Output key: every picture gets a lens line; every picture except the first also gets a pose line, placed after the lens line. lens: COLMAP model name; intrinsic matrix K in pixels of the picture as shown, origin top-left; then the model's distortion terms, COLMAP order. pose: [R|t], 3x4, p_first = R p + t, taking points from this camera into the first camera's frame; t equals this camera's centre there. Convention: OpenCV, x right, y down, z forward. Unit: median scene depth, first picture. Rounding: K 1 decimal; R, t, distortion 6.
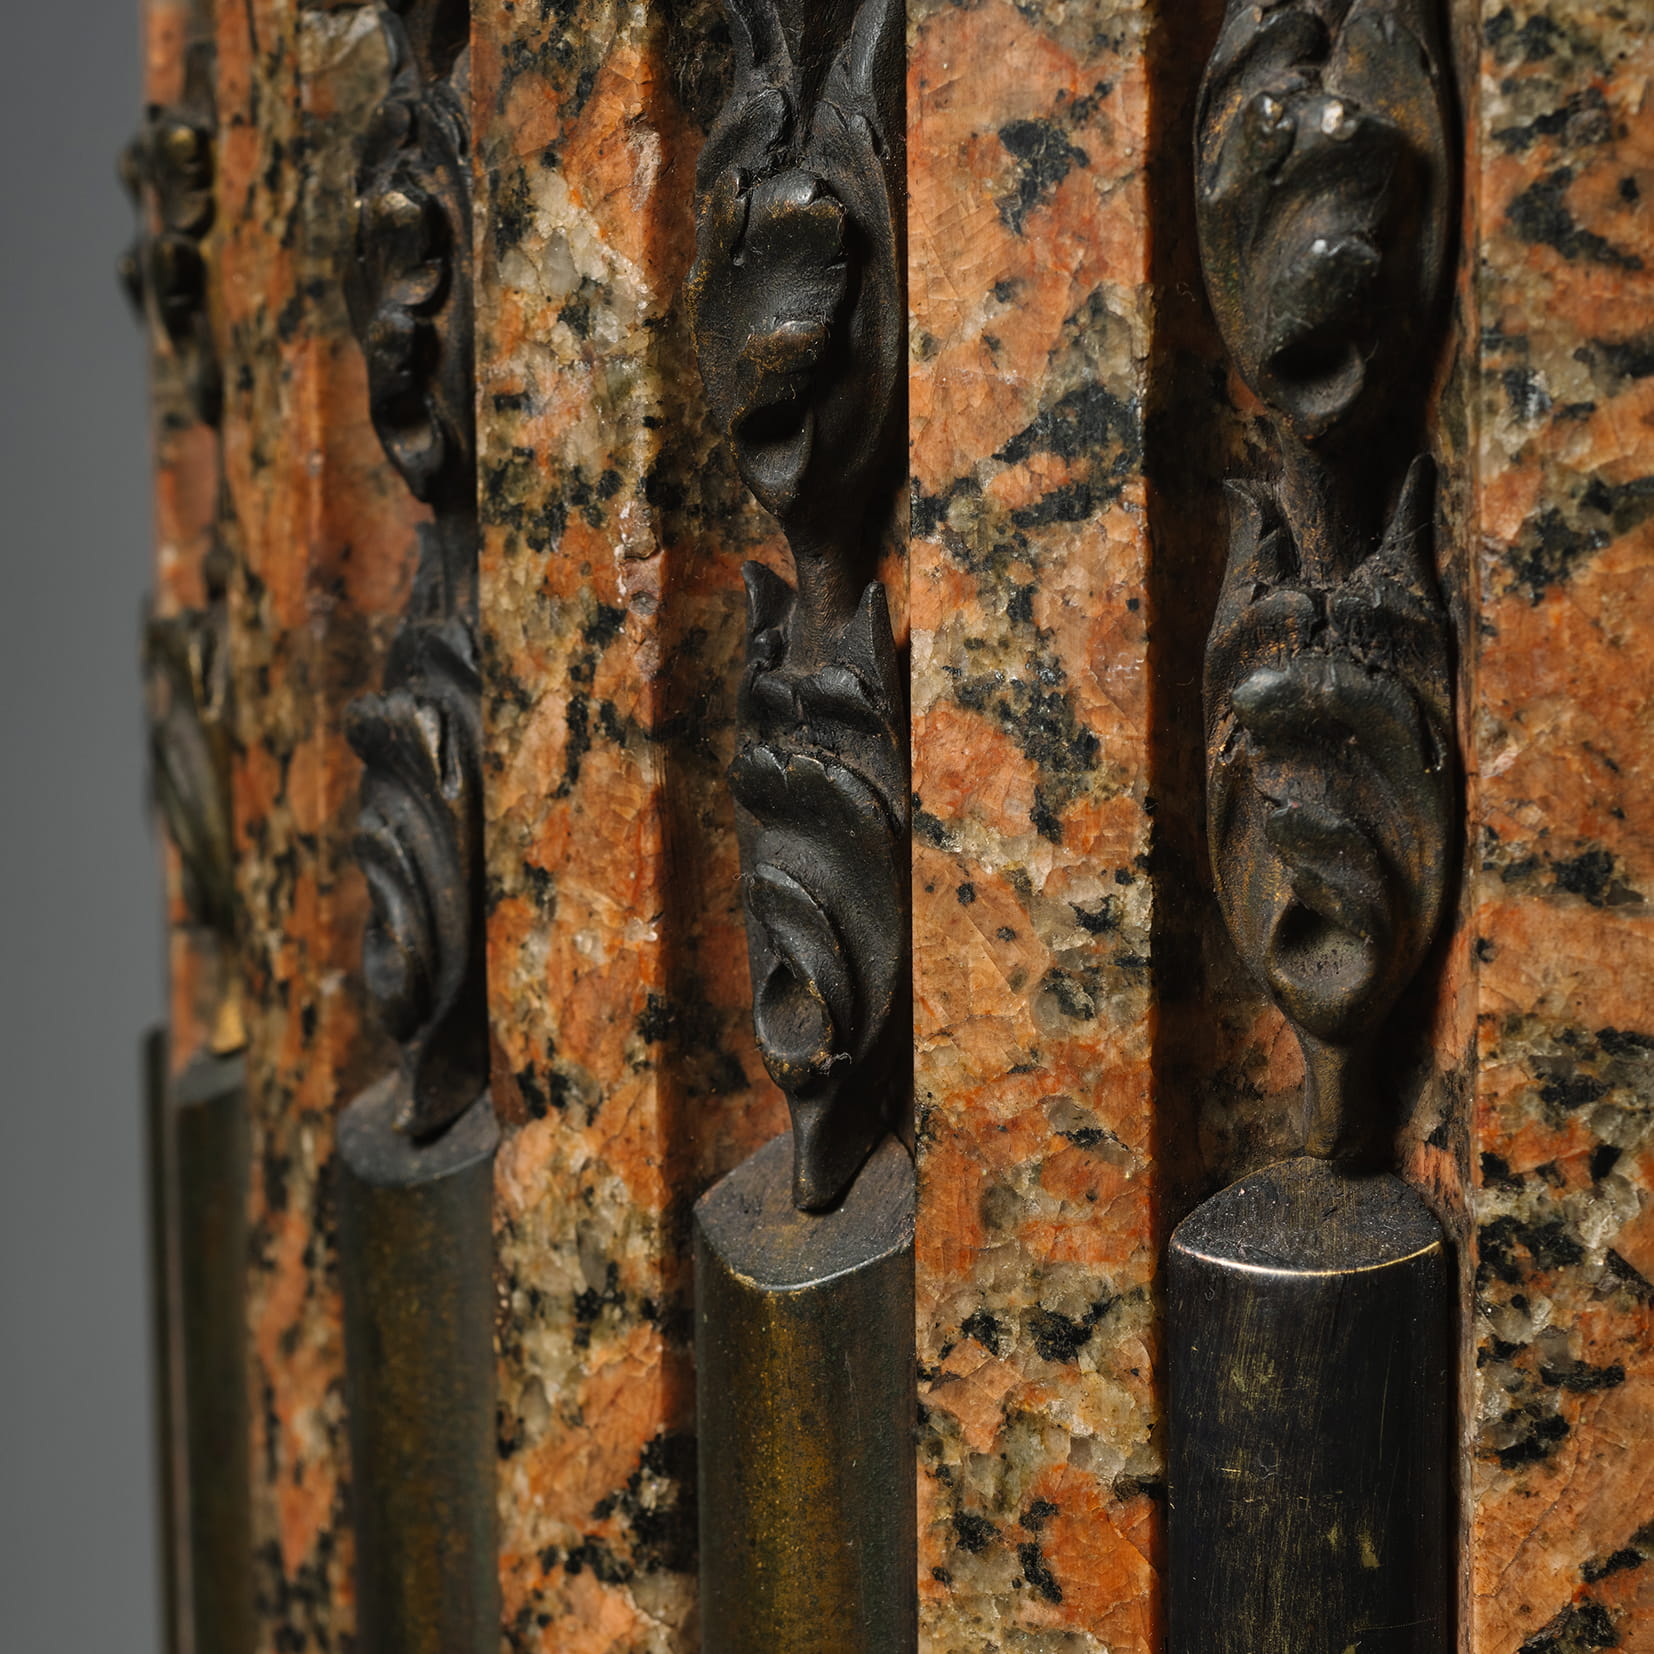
lens RADIAL K [[7052.4, 0, 827.0], [0, 7052.4, 827.0], [0, 0, 1]] dist [-0.120118, -3.580157]
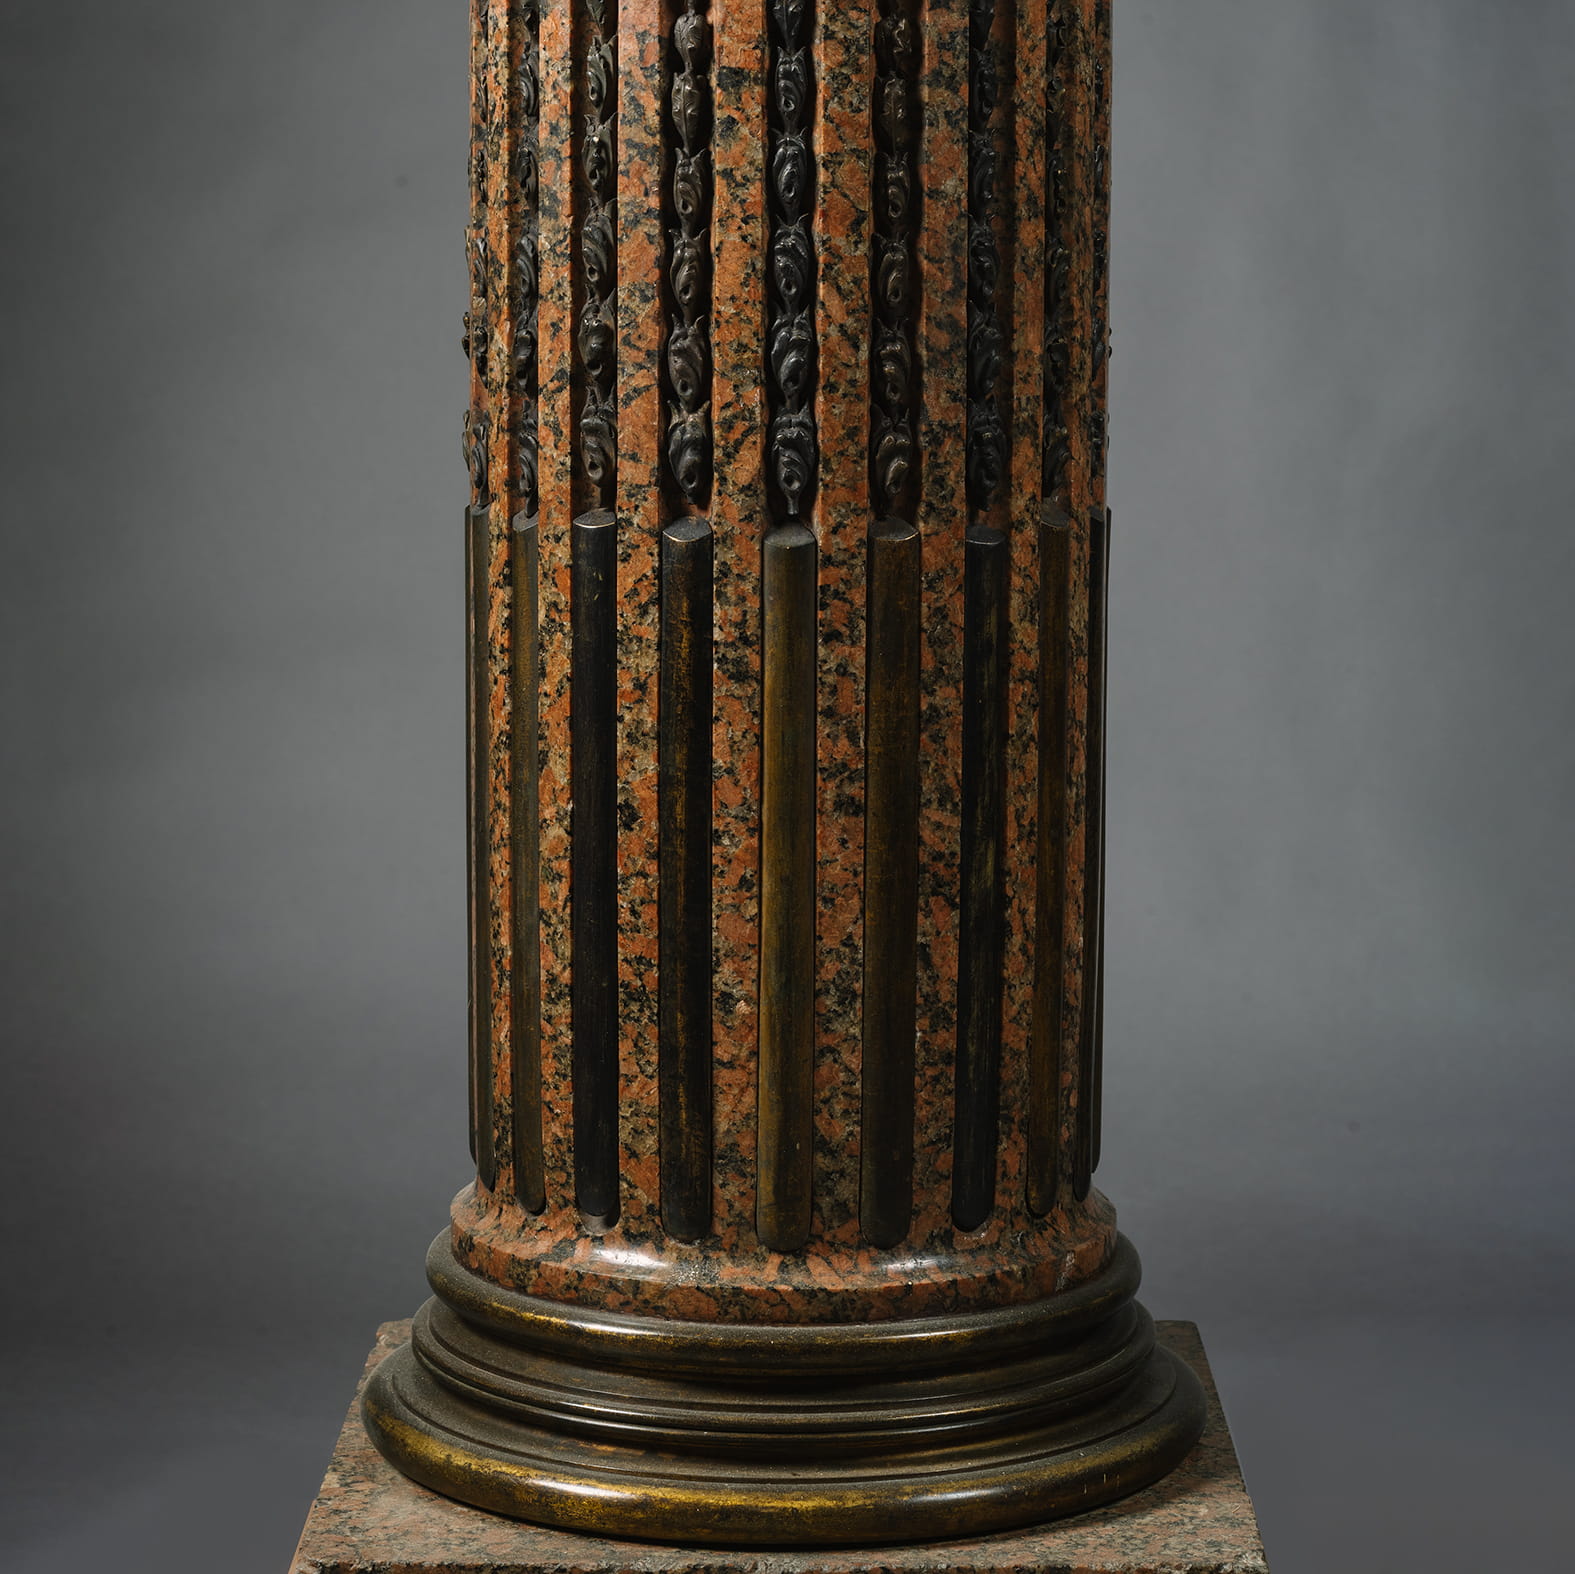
lens RADIAL K [[6715.6, 0, 787.5], [0, 6715.6, 787.0], [0, 0, 1]] dist [-0.120118, -3.580157]
pose [[0.938475, 0.051302, -0.341515, 2.041911], [-0.055350, 0.998465, -0.002111, 0.271299], [0.340883, 0.020884, 0.939874, -3.955718]]
